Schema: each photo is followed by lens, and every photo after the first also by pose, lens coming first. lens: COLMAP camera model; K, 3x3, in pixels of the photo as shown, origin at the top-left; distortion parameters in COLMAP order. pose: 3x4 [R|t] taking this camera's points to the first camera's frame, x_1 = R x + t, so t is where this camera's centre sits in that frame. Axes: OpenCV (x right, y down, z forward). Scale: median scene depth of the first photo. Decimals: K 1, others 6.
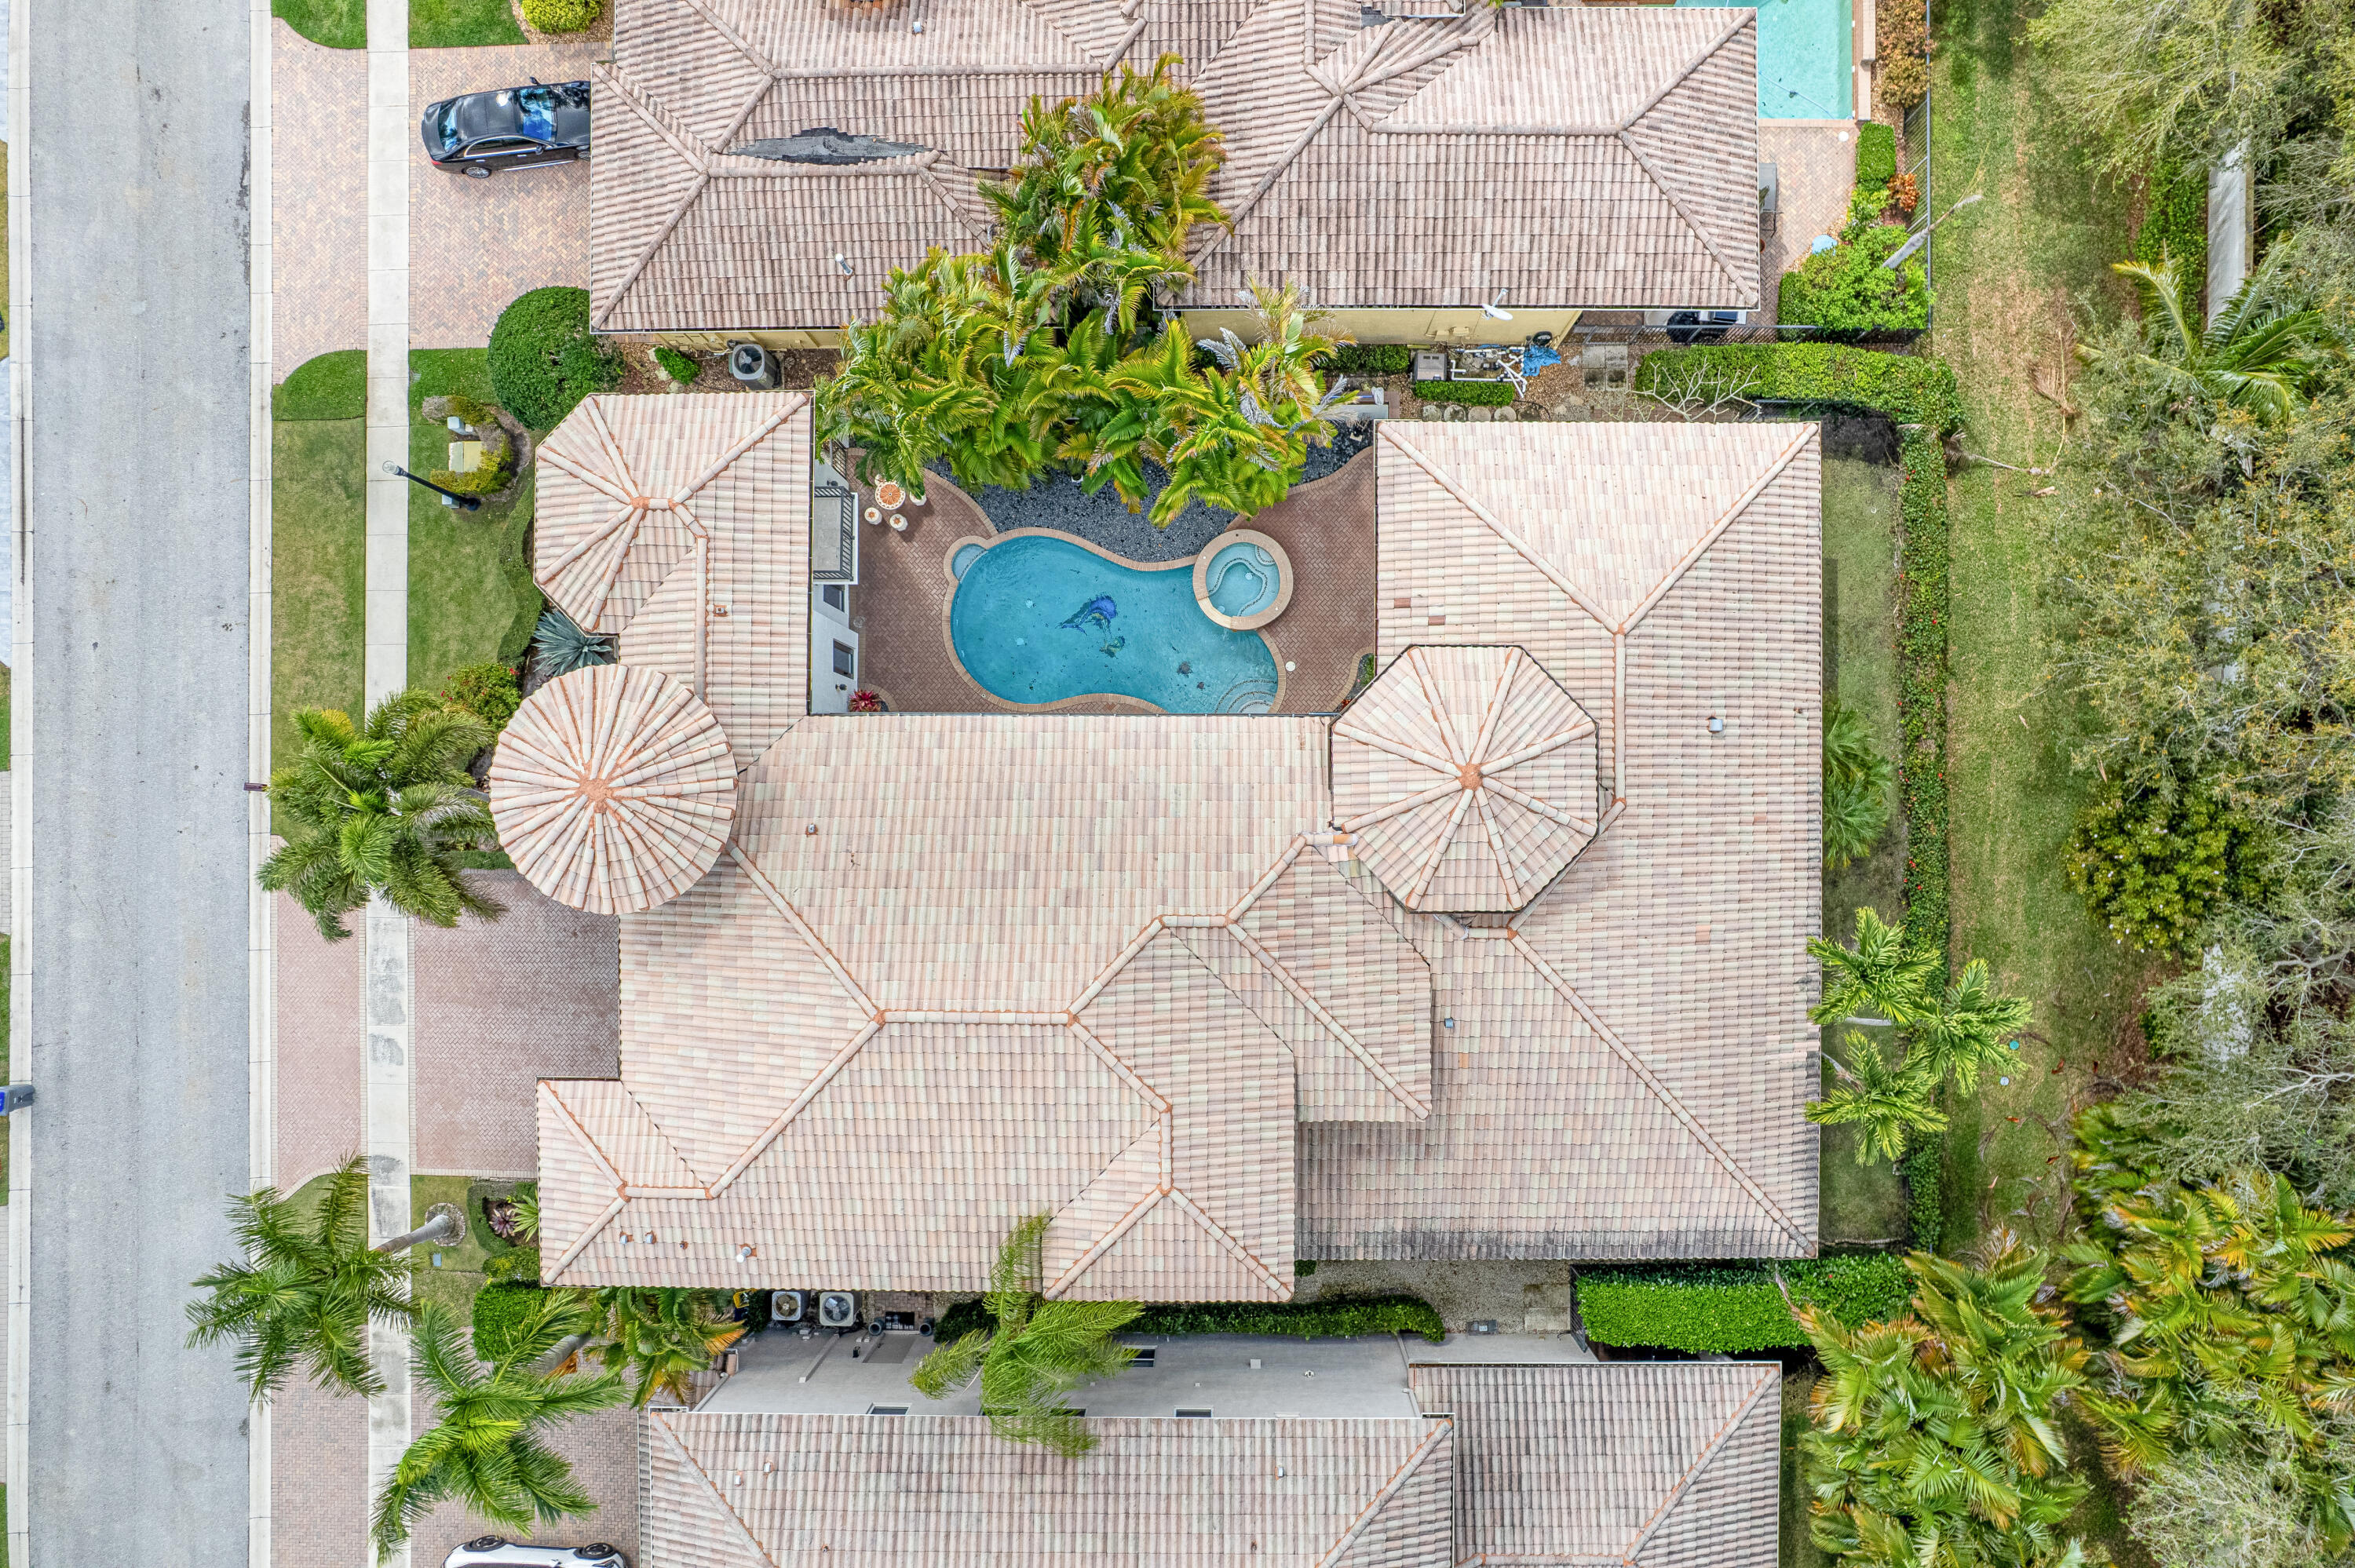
lens RADIAL K [[2163.6, 0, 1196.1], [0, 2163.6, 788.6], [0, 0, 1]] dist [0.009614, 0.011352]
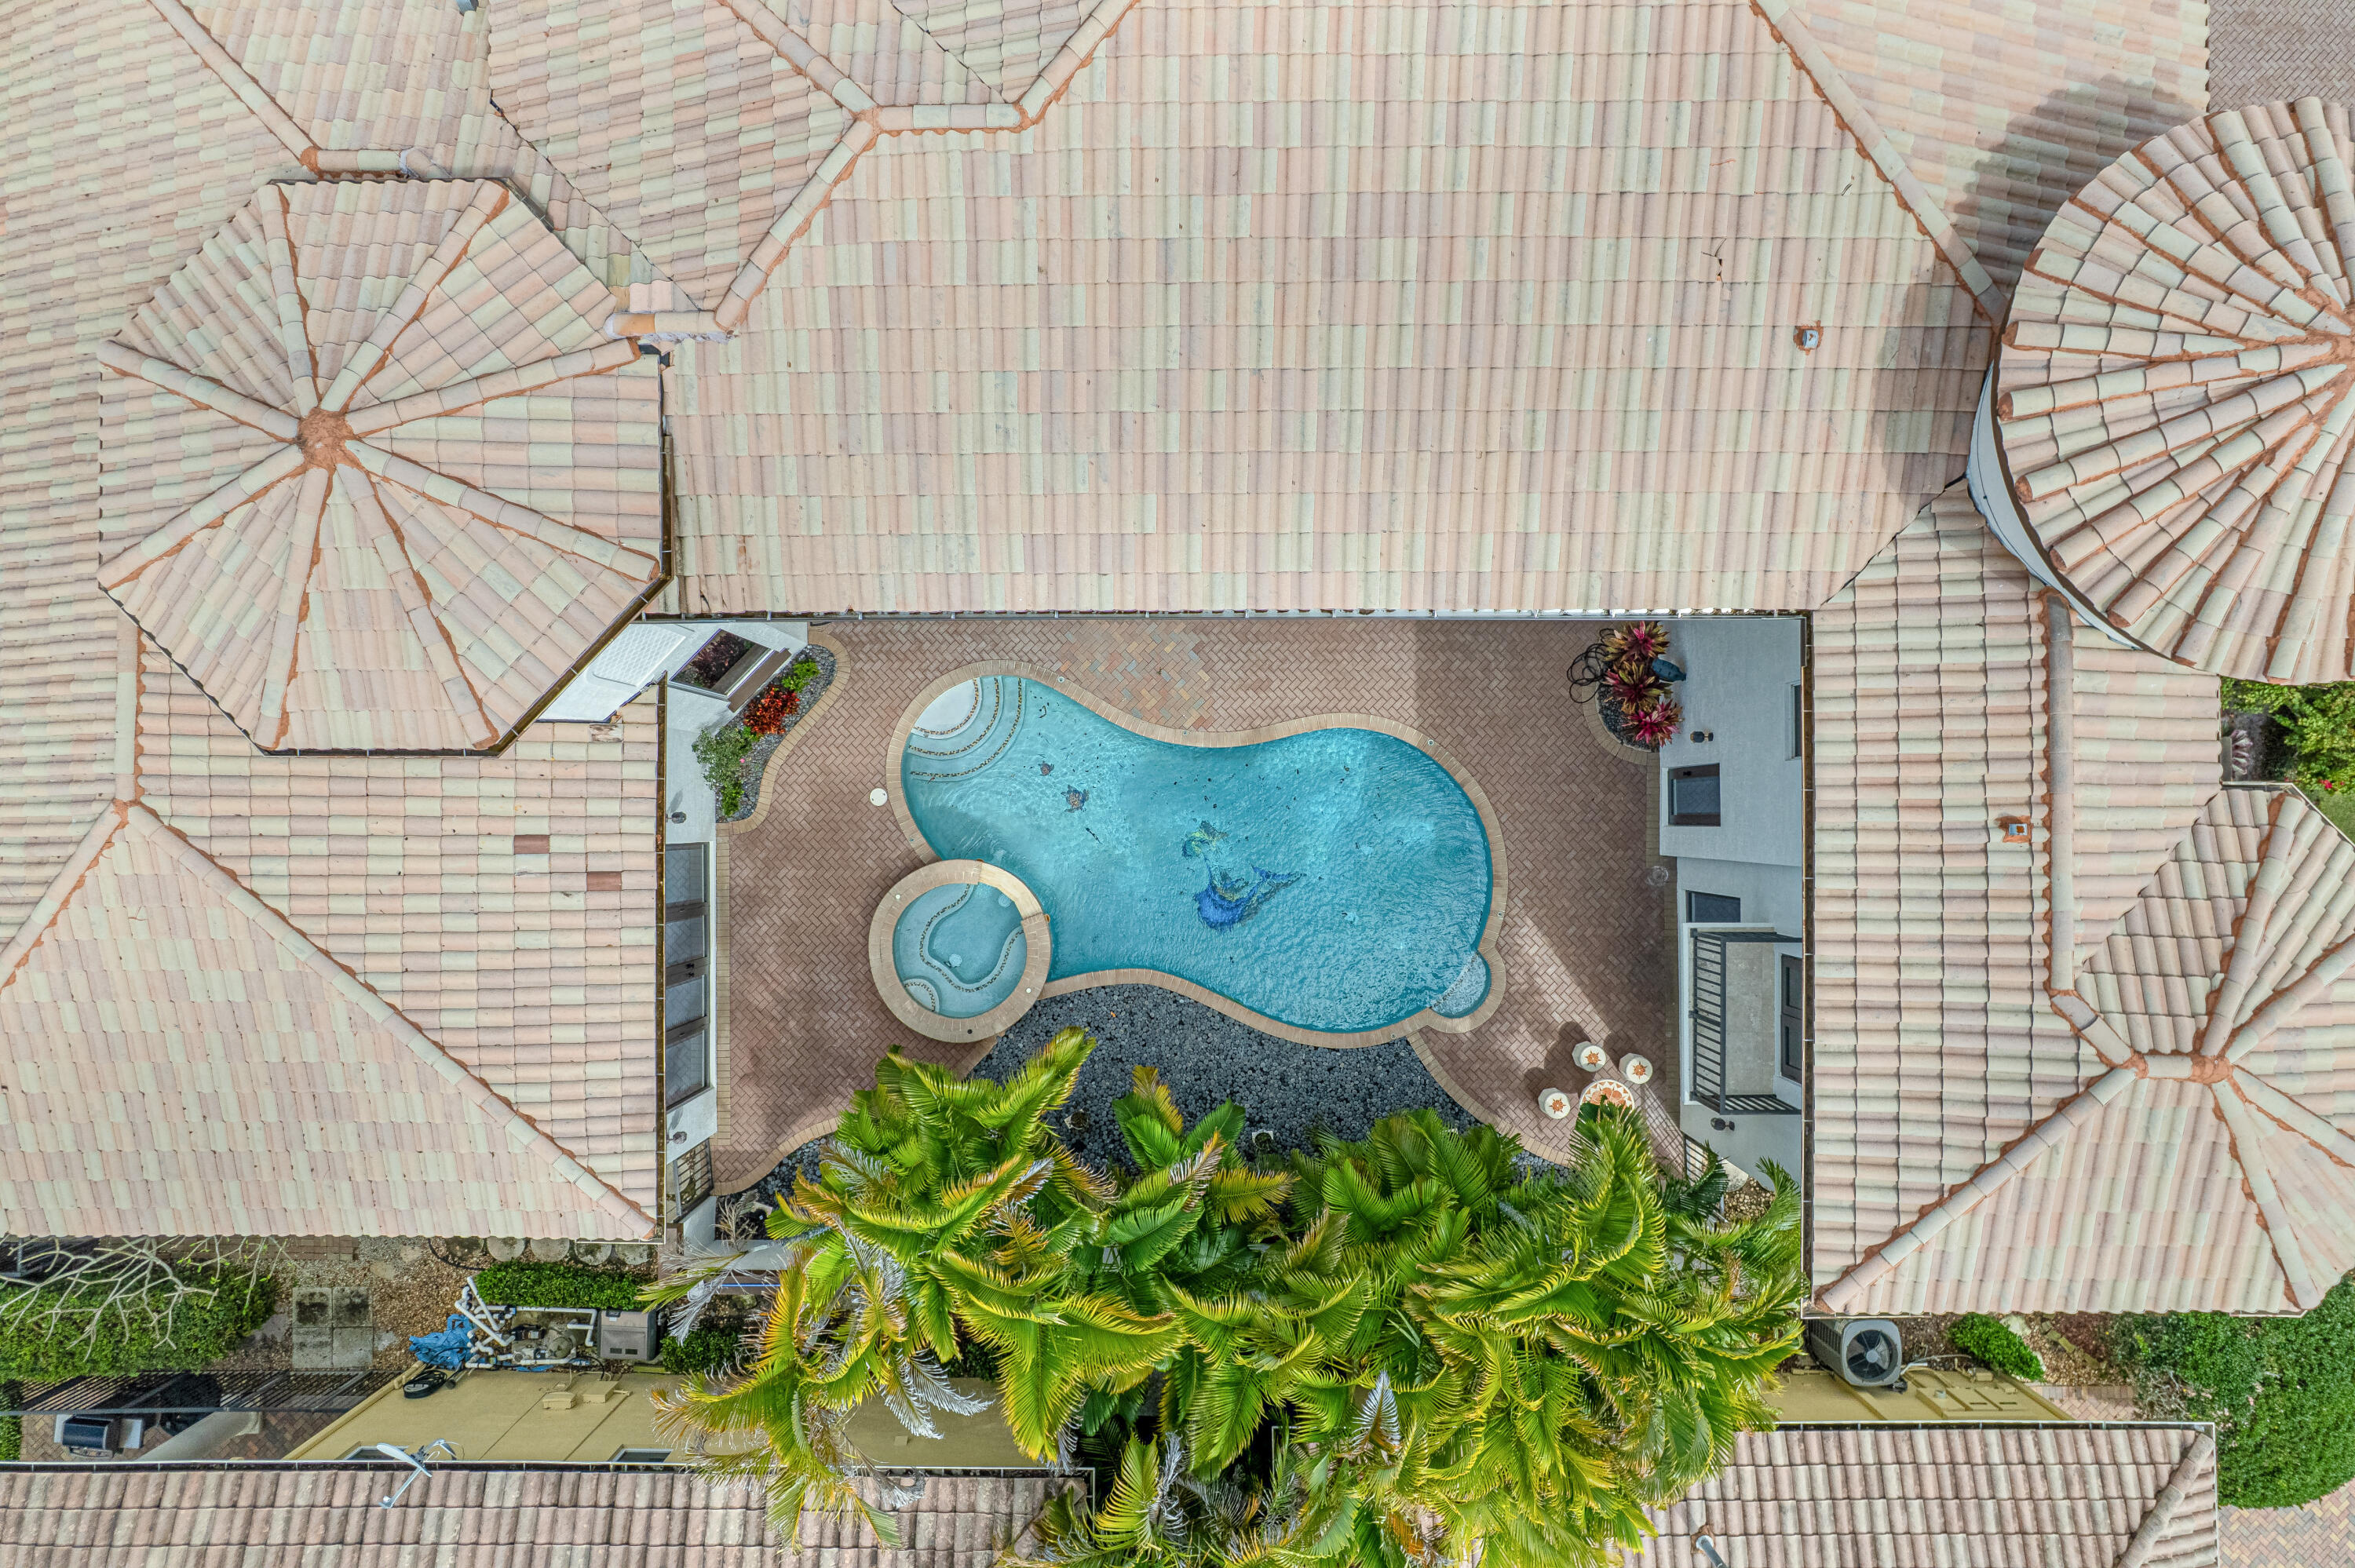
lens RADIAL K [[1814.7, 0, 1166.1], [0, 1814.7, 829.4], [0, 0, 1]] dist [-0.006791, 0.003692]
pose [[-0.998757, 0.003465, 0.049731, -0.056107], [-0.001143, -0.998911, 0.046644, -0.091015], [0.049839, 0.046530, 0.997673, 0.561448]]
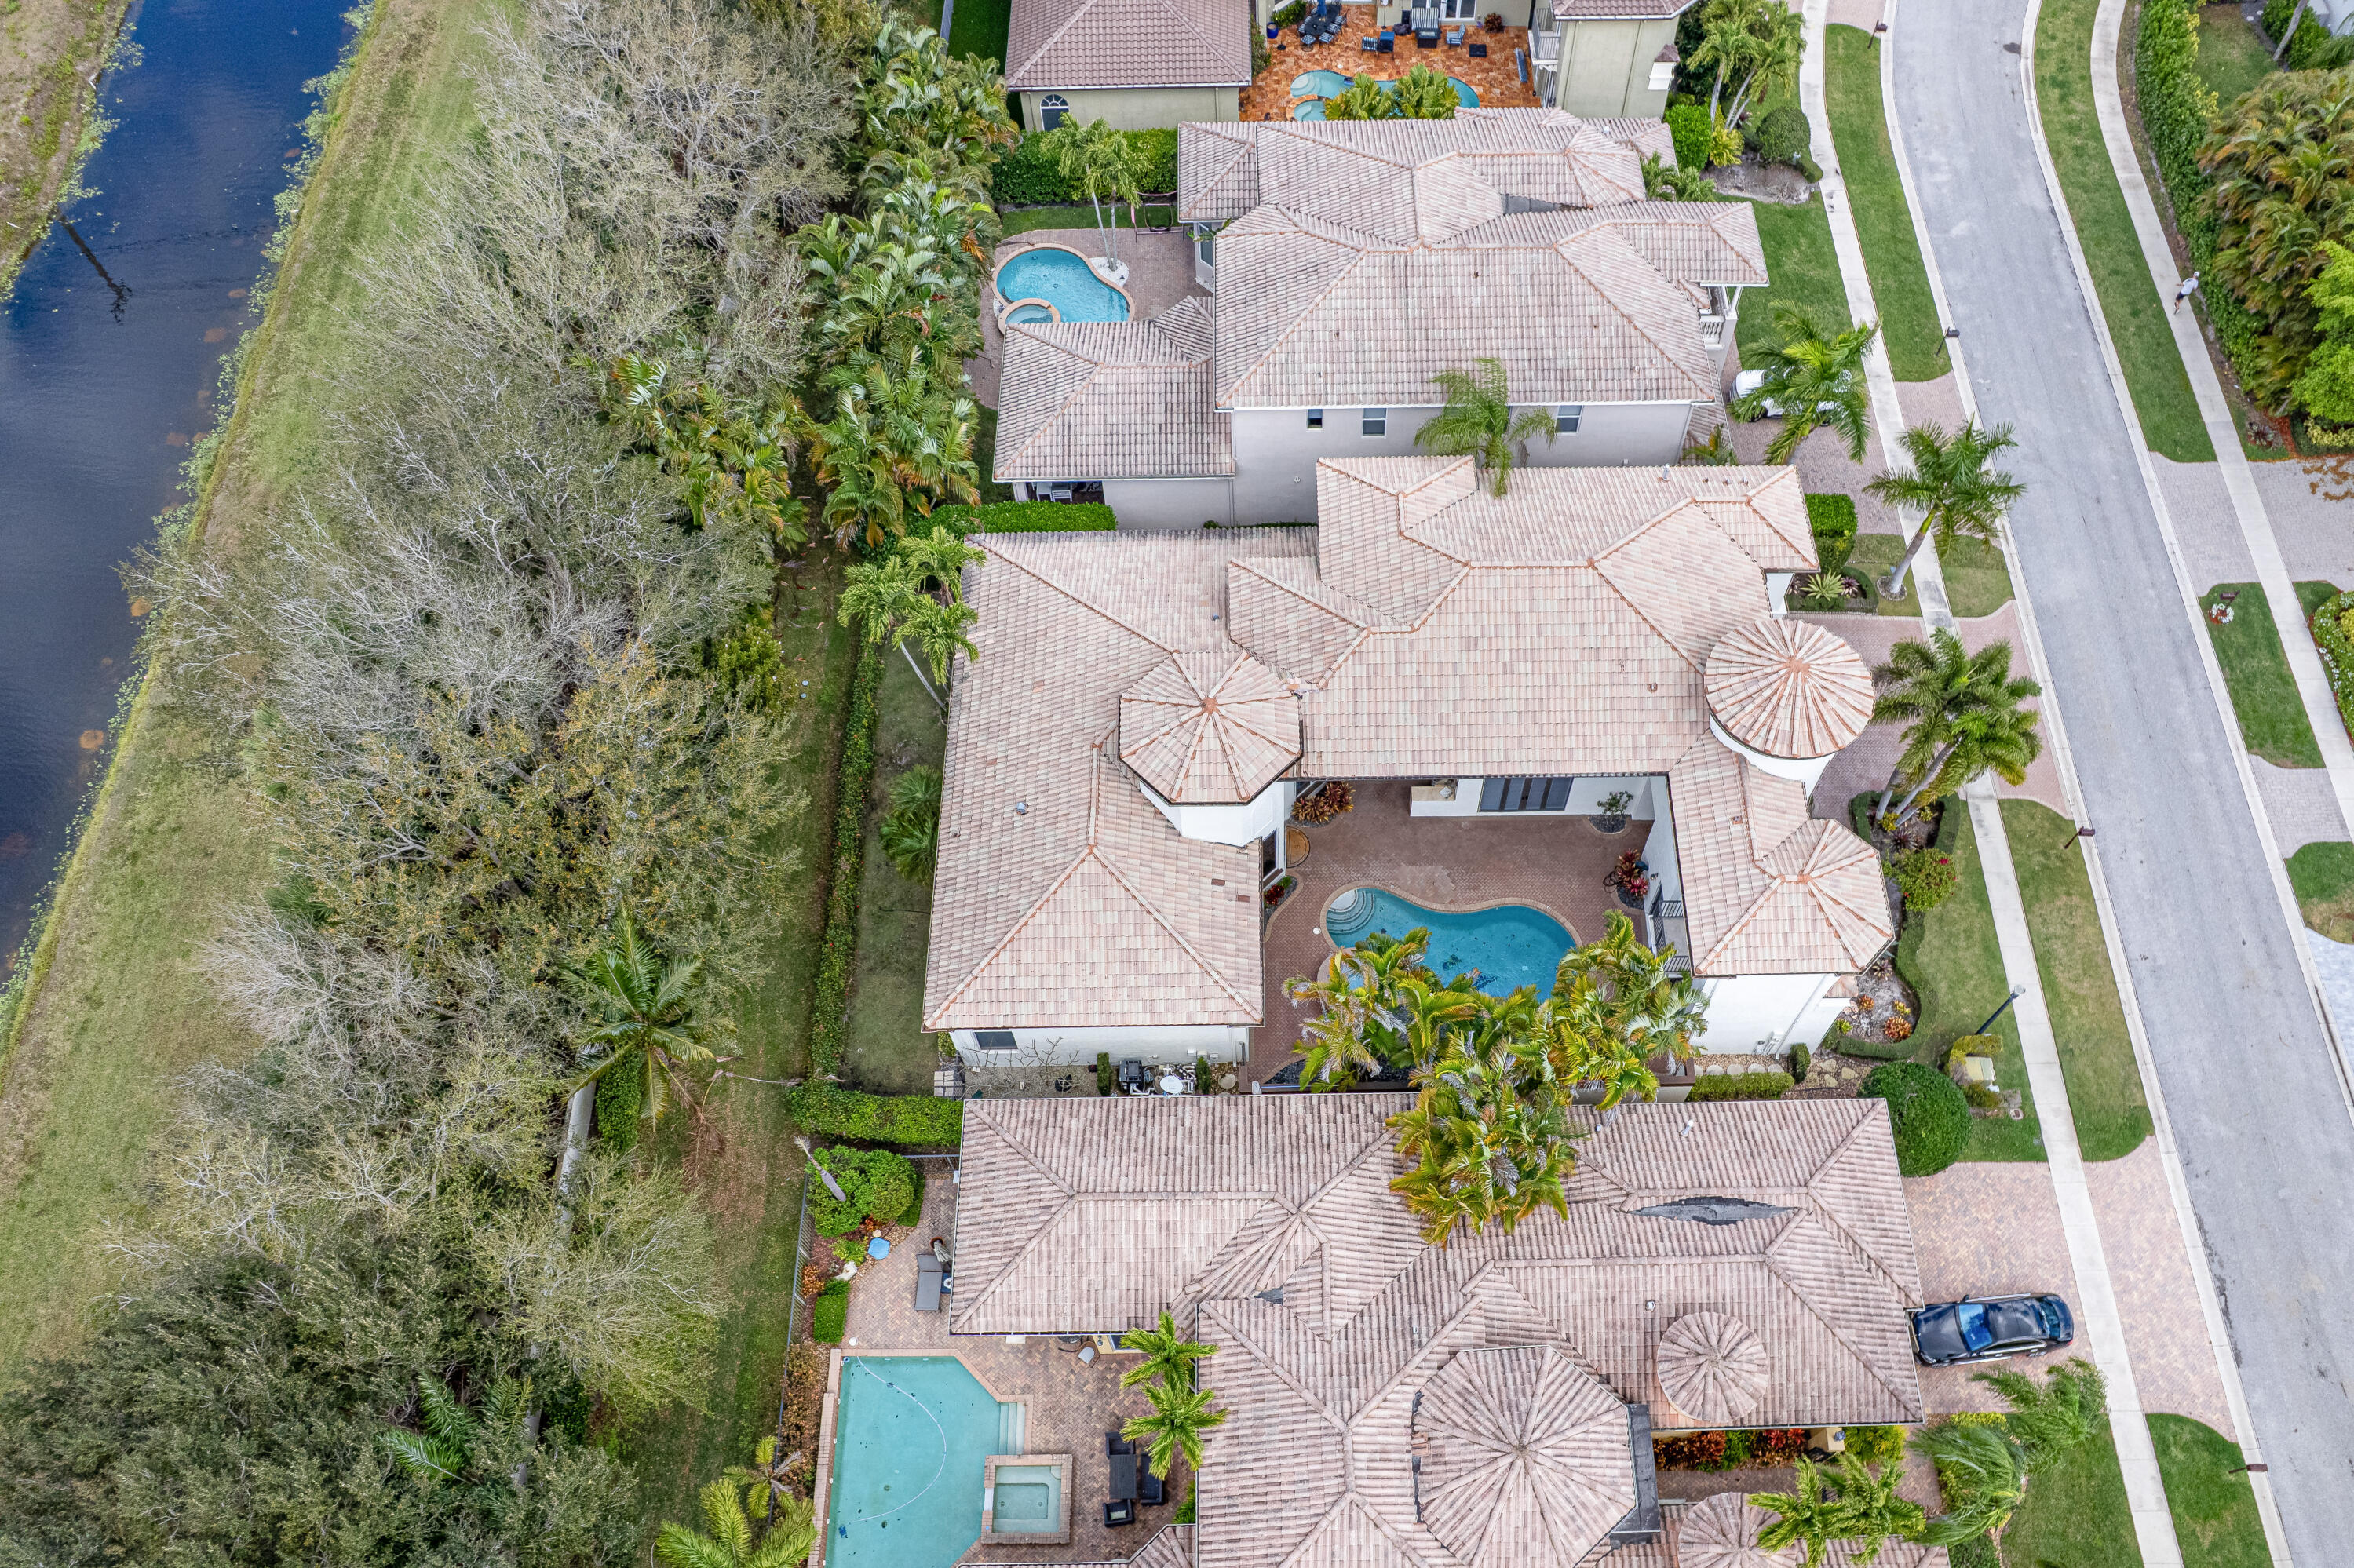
lens RADIAL K [[2162.8, 0, 1195.6], [0, 2162.8, 788.6], [0, 0, 1]] dist [0.009614, 0.011352]
pose [[-0.998986, 0.022369, 0.039076, 0.067101], [0.003450, -0.827278, 0.561782, -0.763085], [0.044893, 0.561347, 0.826362, -0.154933]]
